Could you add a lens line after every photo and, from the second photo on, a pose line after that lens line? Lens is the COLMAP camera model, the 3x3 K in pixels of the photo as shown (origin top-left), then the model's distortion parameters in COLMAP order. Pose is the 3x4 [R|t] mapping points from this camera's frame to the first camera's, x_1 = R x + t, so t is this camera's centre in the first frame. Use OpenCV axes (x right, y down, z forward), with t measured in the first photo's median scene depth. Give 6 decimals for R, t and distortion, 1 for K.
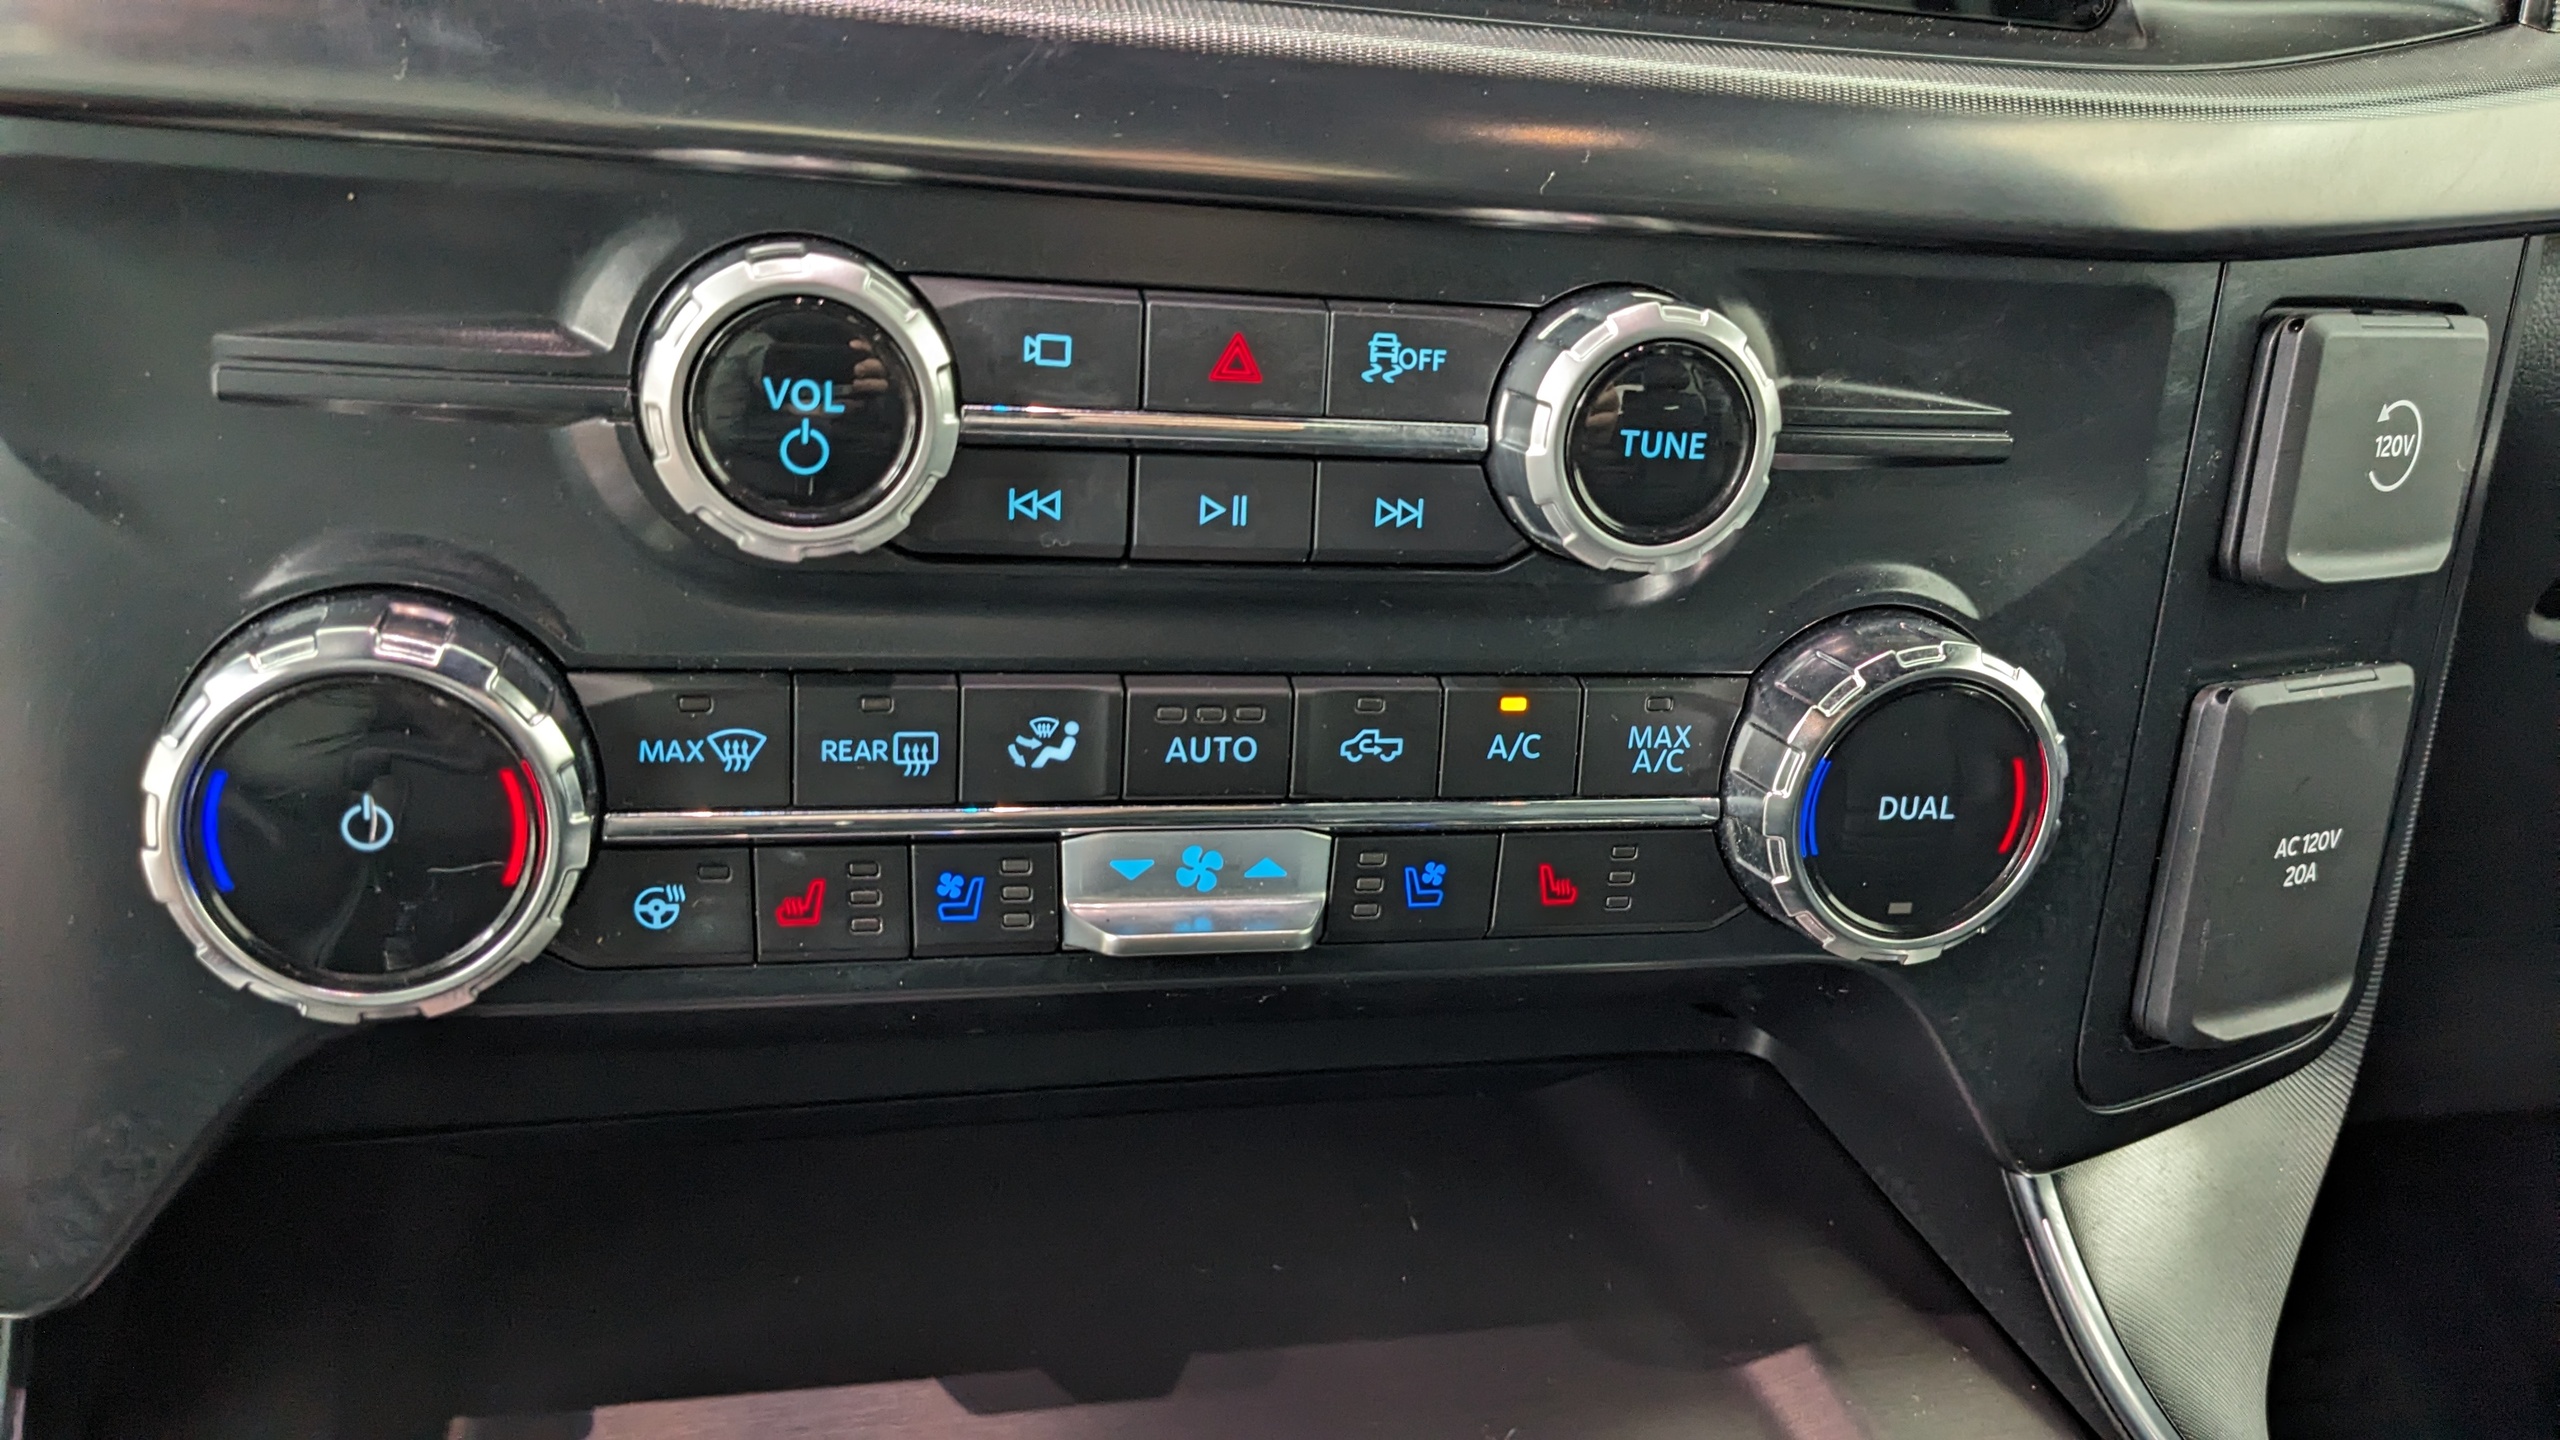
lens RADIAL K [[1961.7, 0, 1280.0], [0, 1961.7, 720.0], [0, 0, 1]] dist [0.000909, -0.012121]
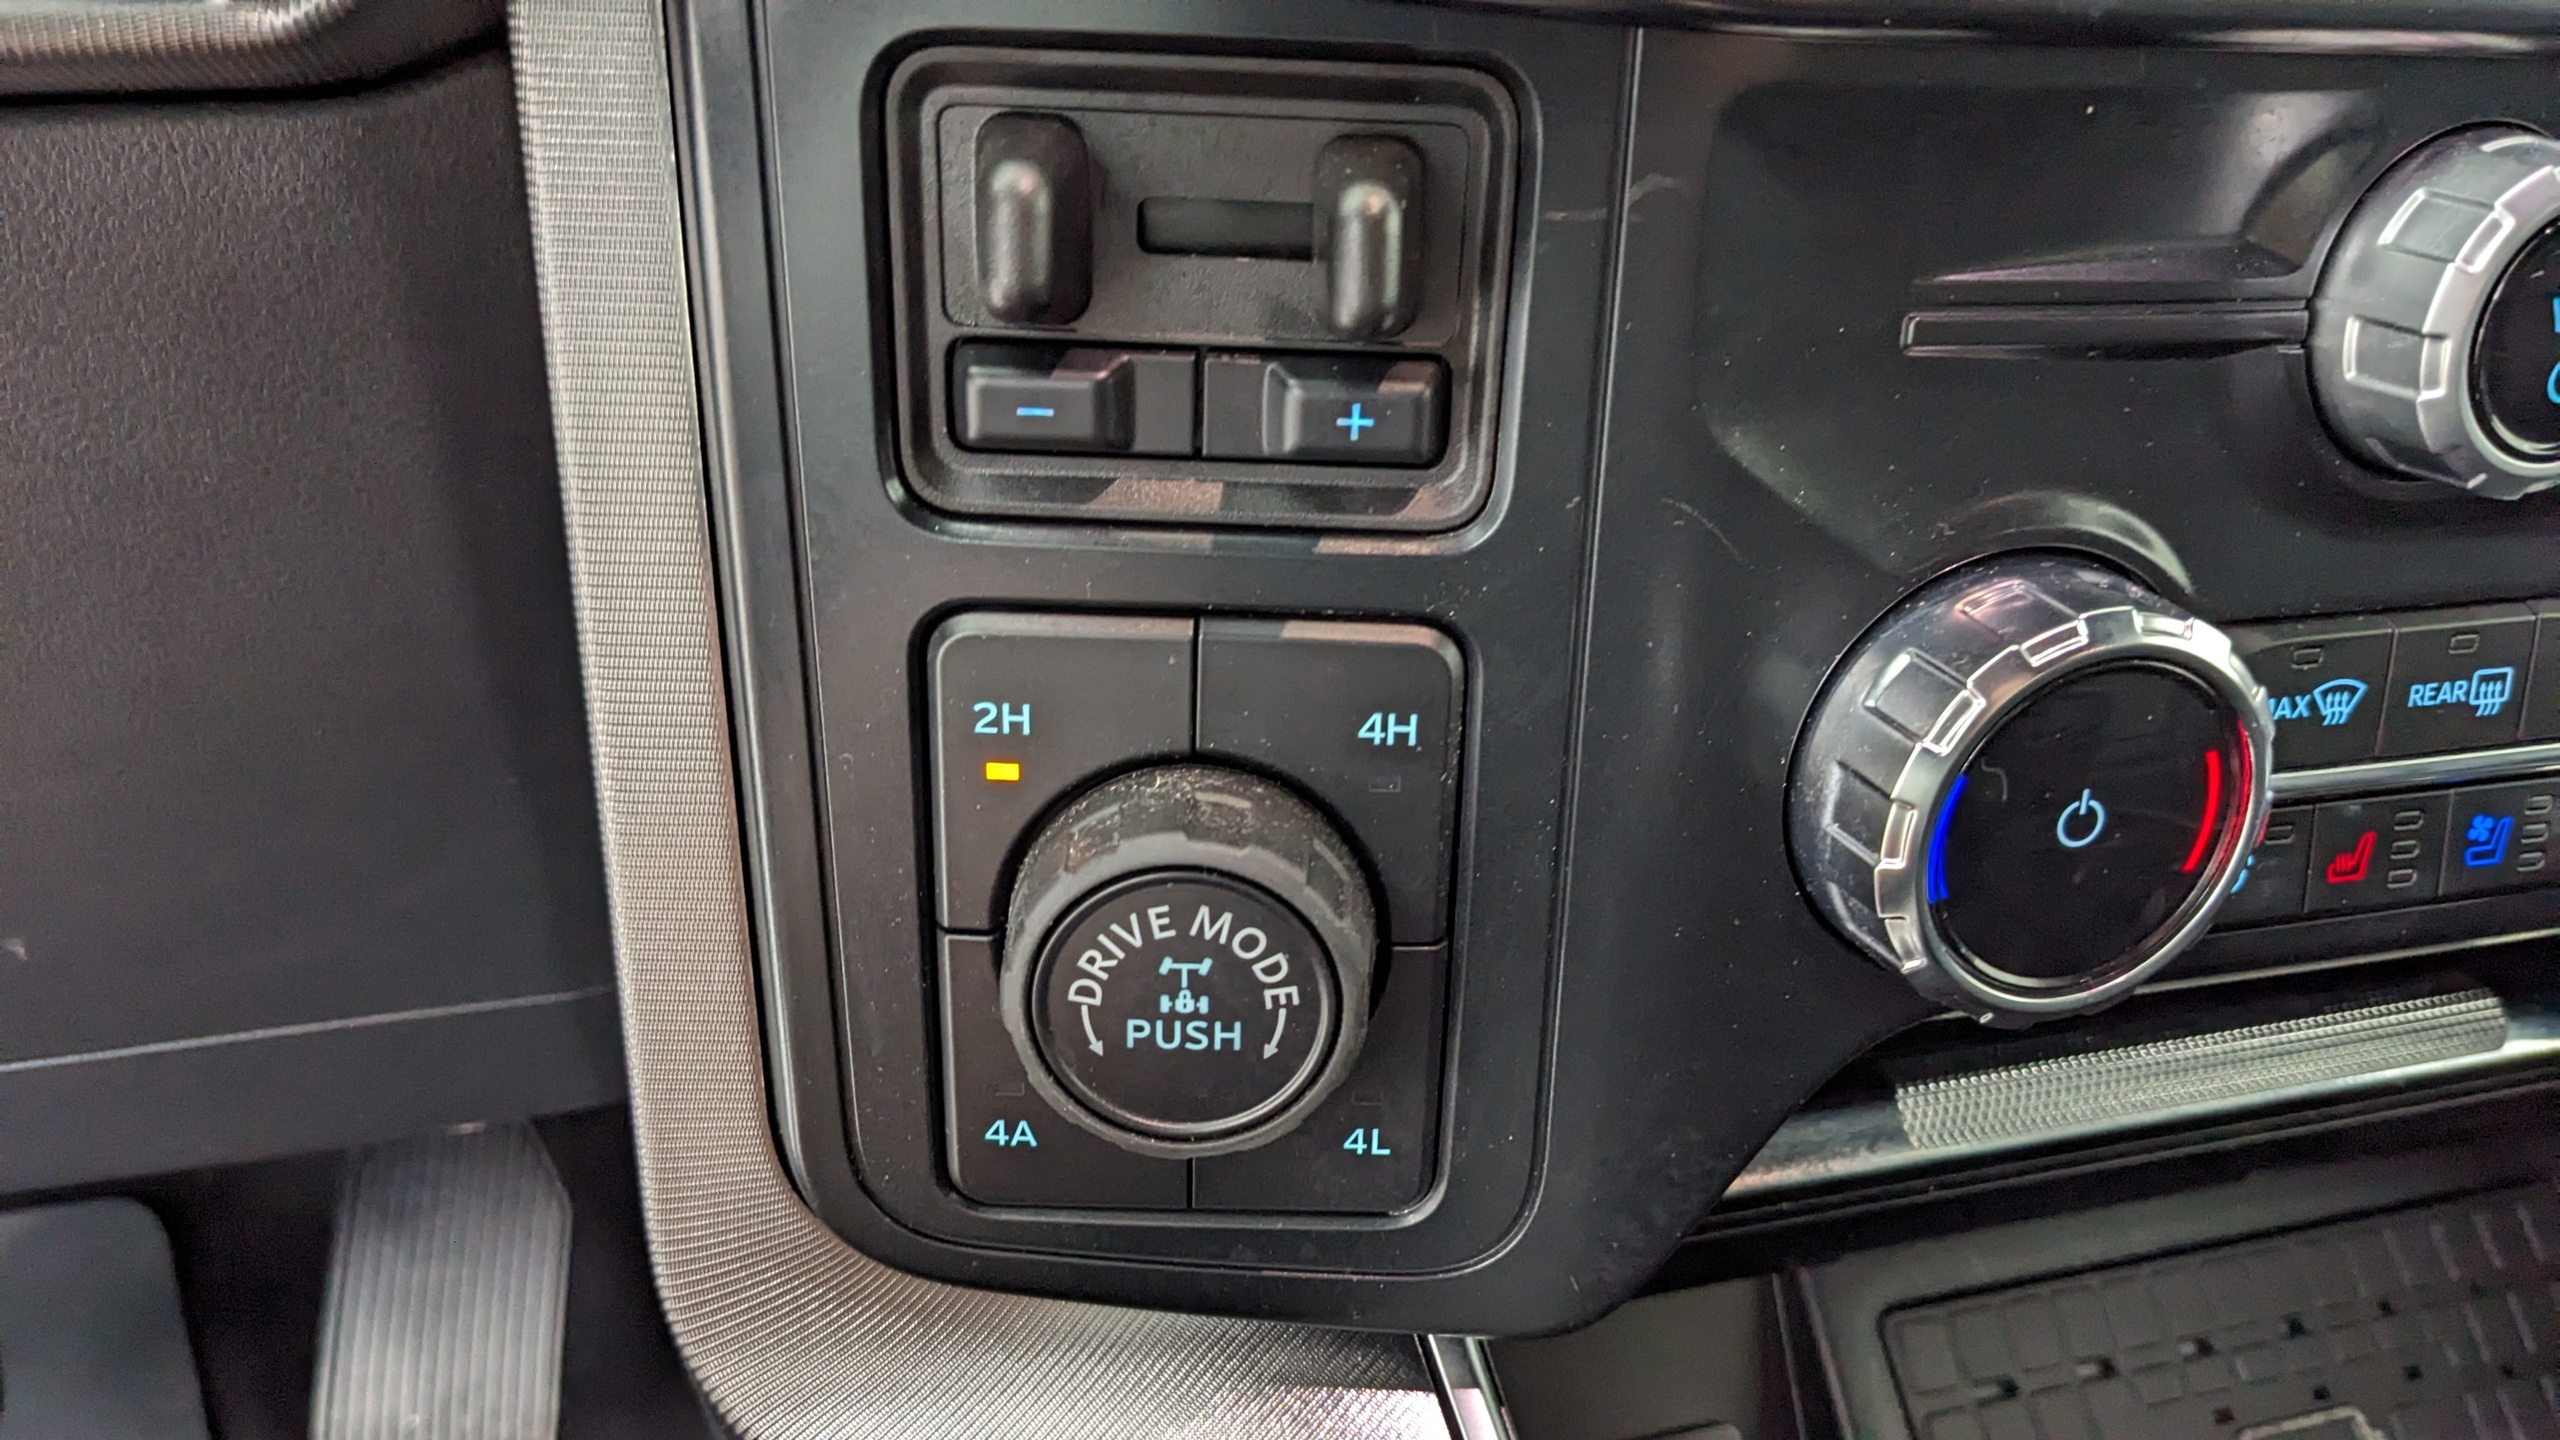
lens RADIAL K [[1961.7, 0, 1280.0], [0, 1961.7, 720.0], [0, 0, 1]] dist [0.000909, -0.012121]
pose [[0.998492, -0.054369, -0.007594, -0.715129], [0.054884, 0.991627, 0.116894, -0.103181], [0.001175, -0.117134, 0.993115, 0.094038]]
